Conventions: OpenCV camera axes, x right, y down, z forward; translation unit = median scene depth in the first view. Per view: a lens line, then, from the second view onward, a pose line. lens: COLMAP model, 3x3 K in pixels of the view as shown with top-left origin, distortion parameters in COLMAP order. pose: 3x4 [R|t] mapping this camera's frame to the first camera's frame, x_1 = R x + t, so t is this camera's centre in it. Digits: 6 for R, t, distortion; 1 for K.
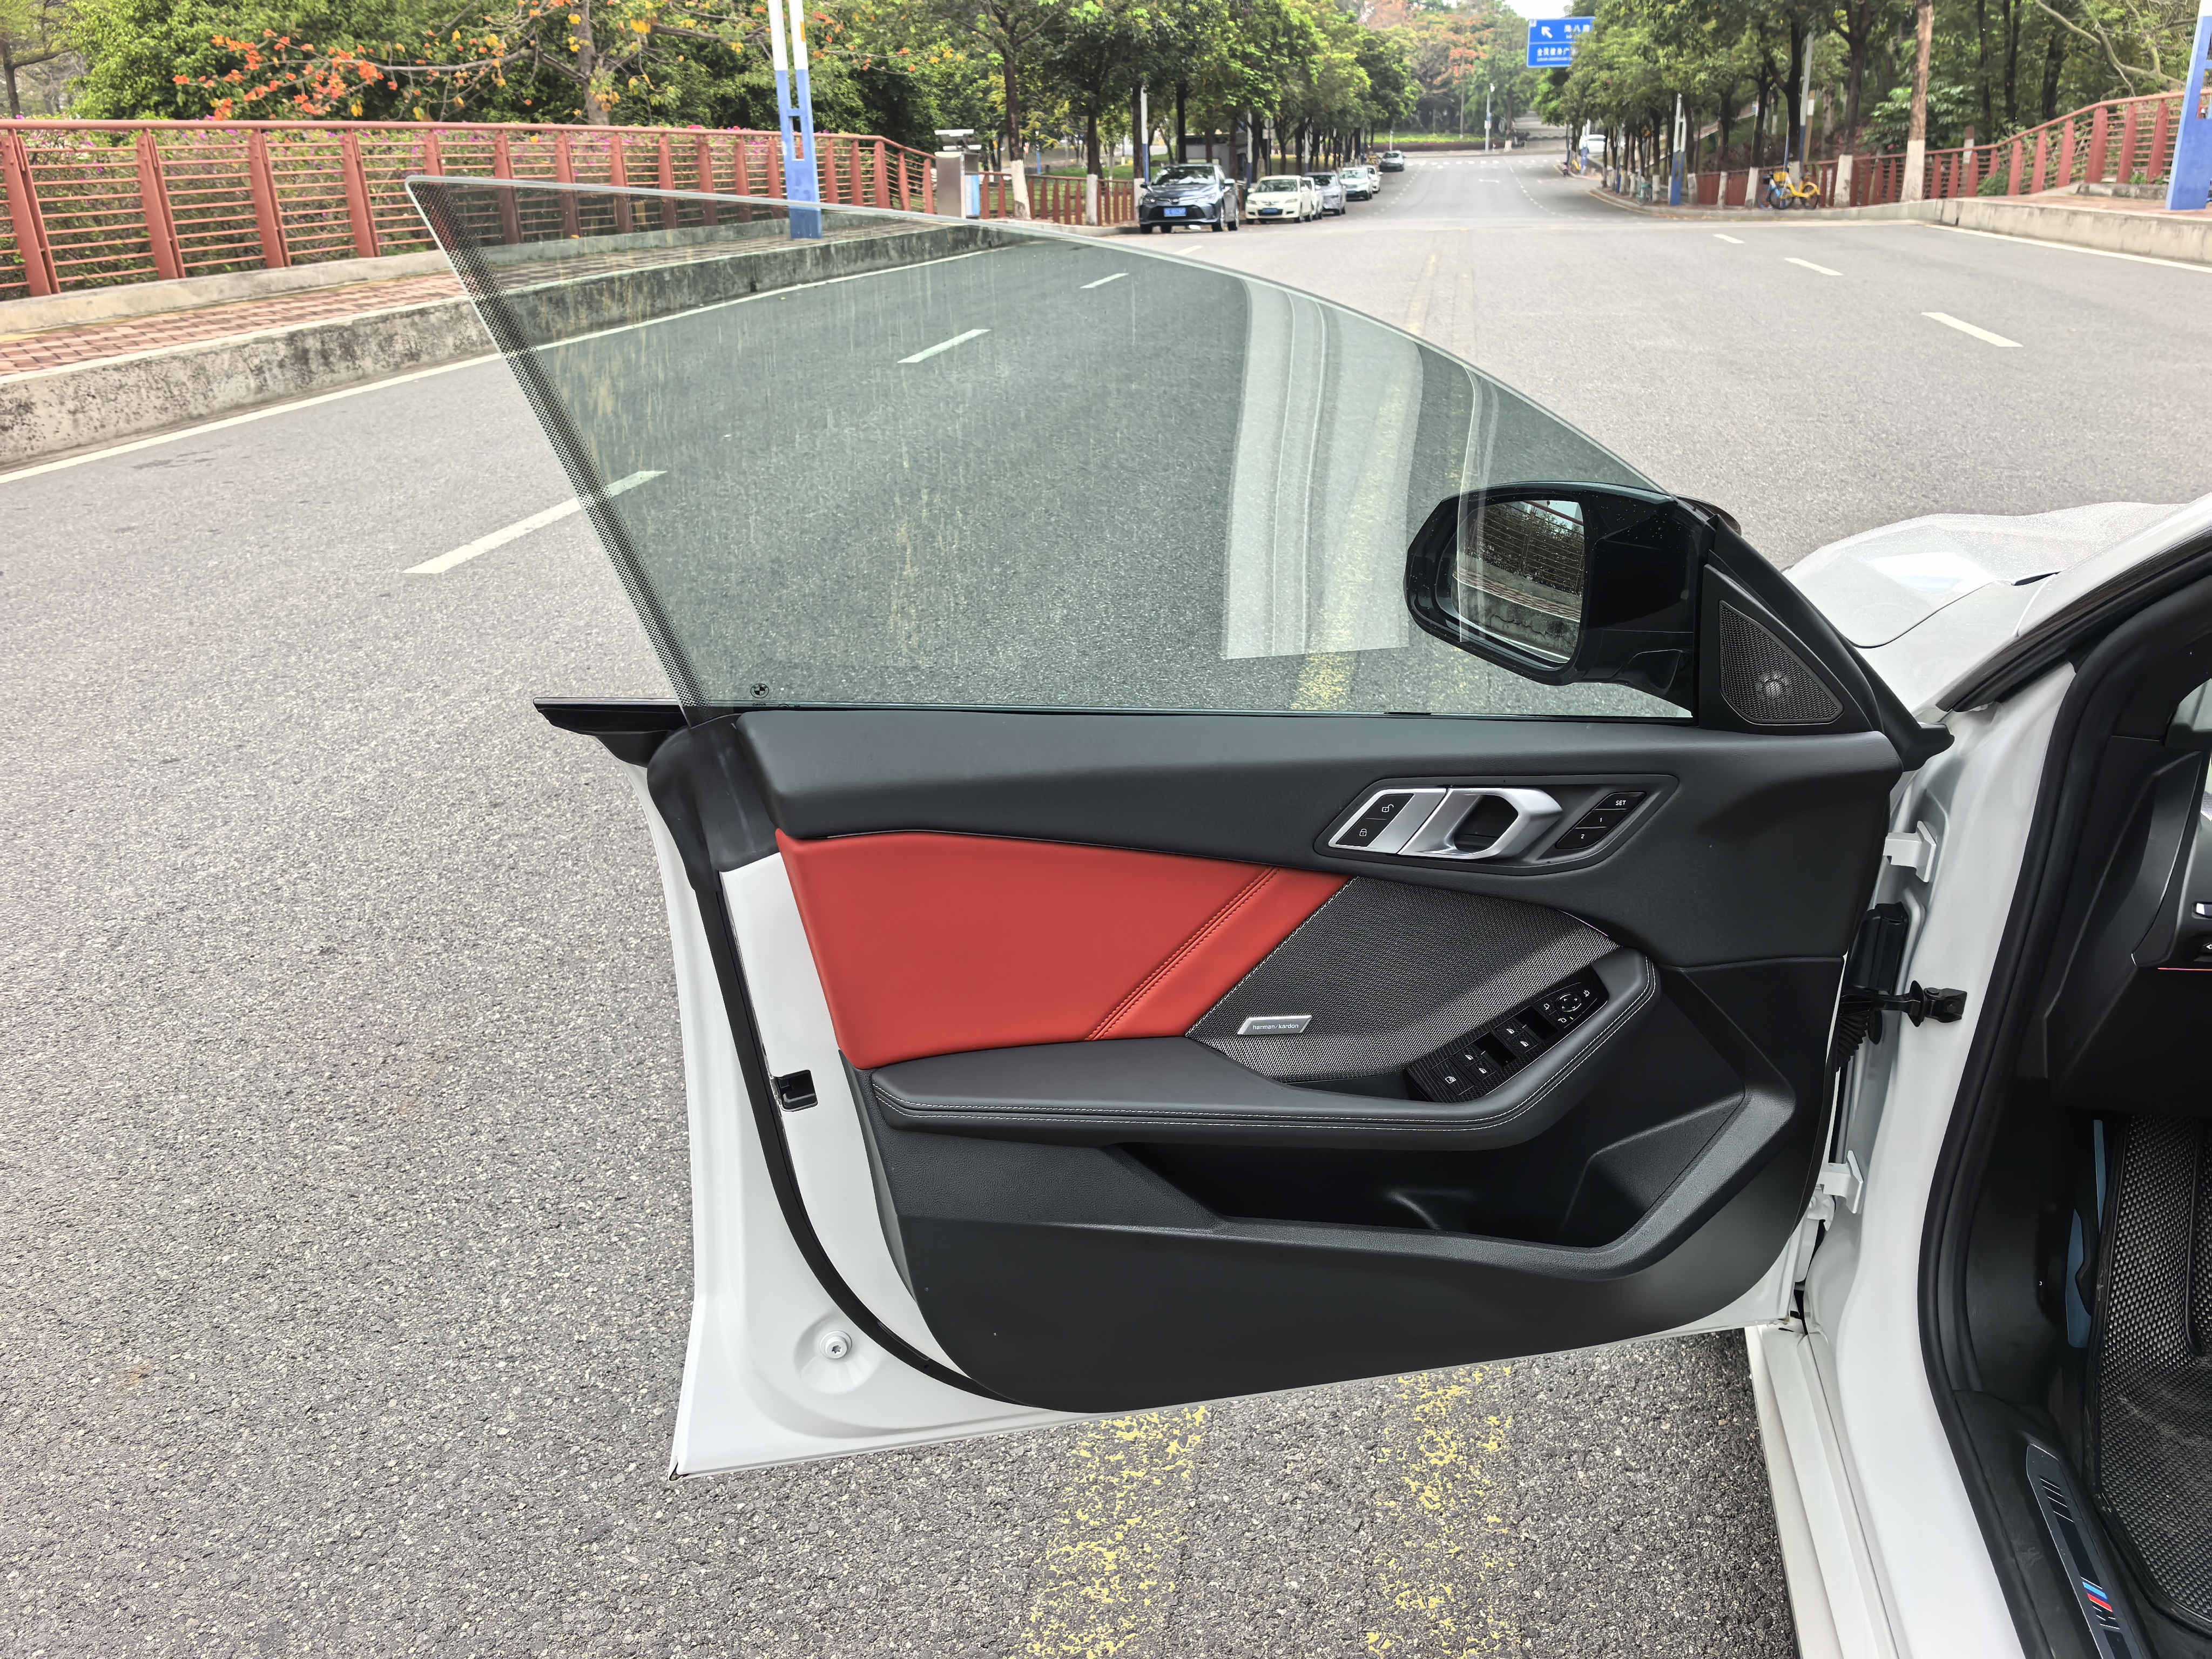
lens RADIAL K [[1791.4, 0, 1129.7], [0, 1791.4, 812.2], [0, 0, 1]] dist [0.026492, -0.040361]
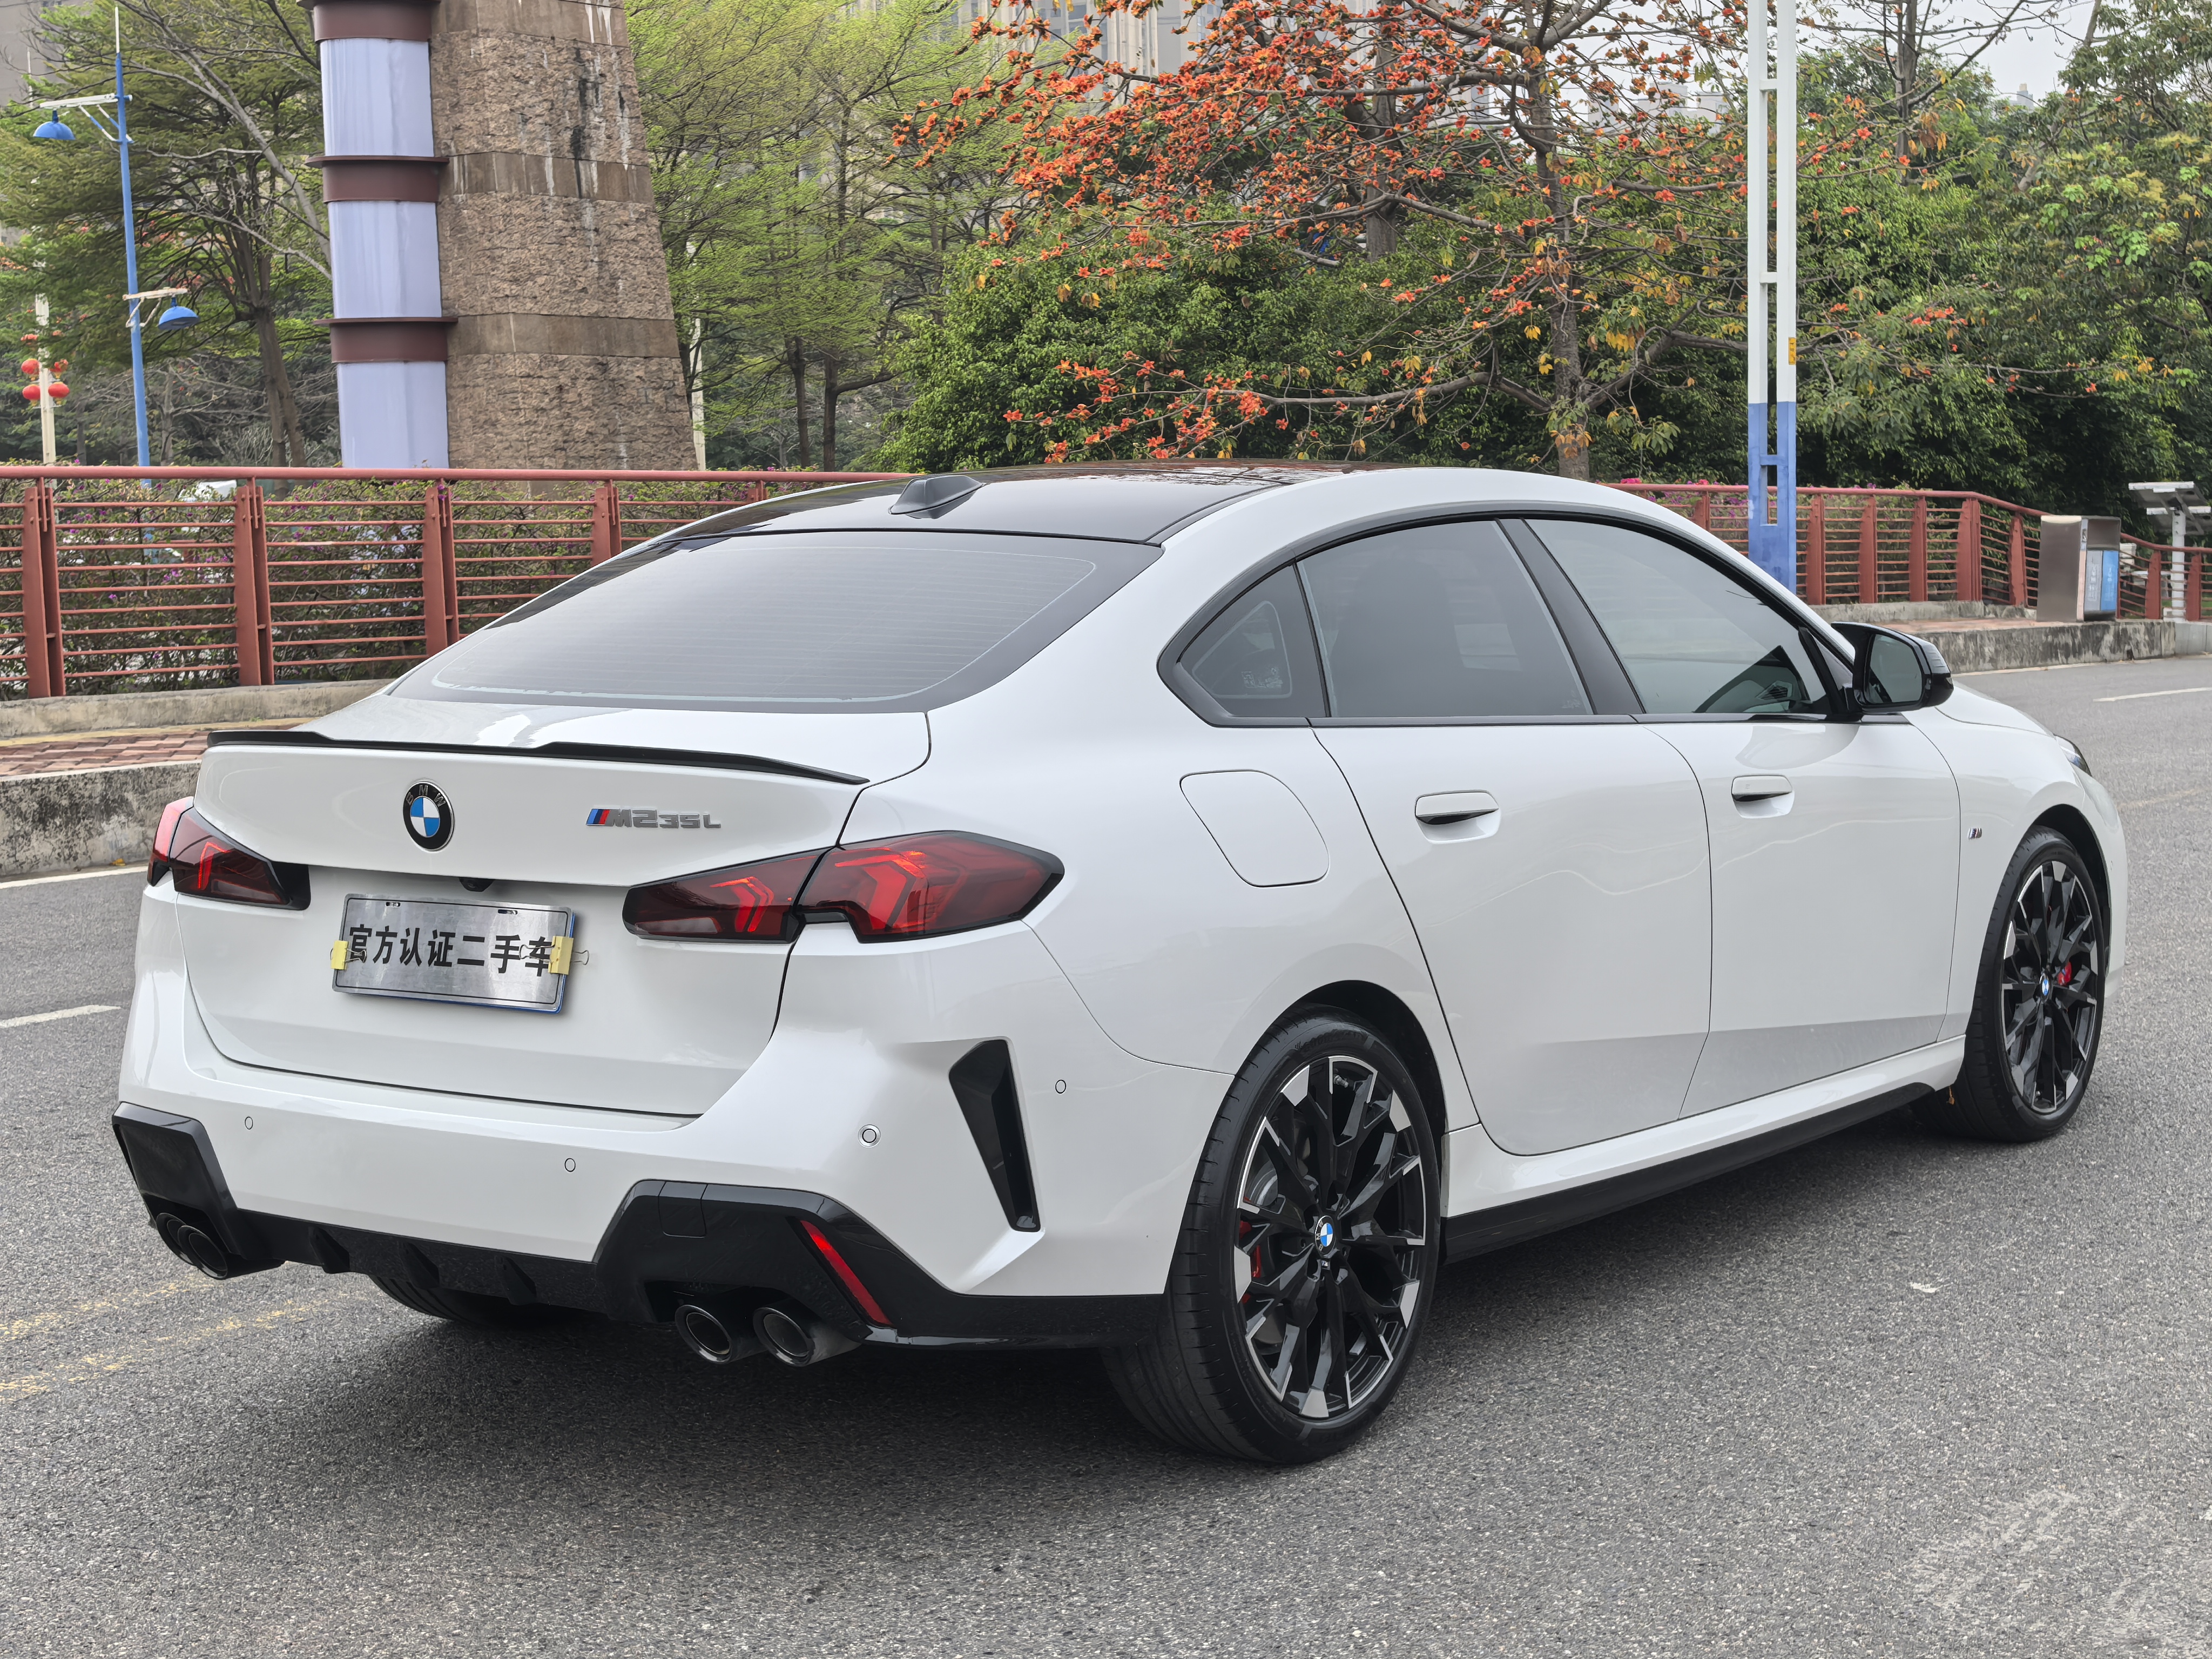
lens RADIAL K [[3507.7, 0, 1121.8], [0, 3507.7, 815.7], [0, 0, 1]] dist [0.301027, -1.208135]
pose [[0.901759, 0.046081, -0.429776, 0.105607], [-0.158645, 0.960192, -0.229919, 0.055336], [0.402073, 0.275513, 0.873173, -0.146976]]
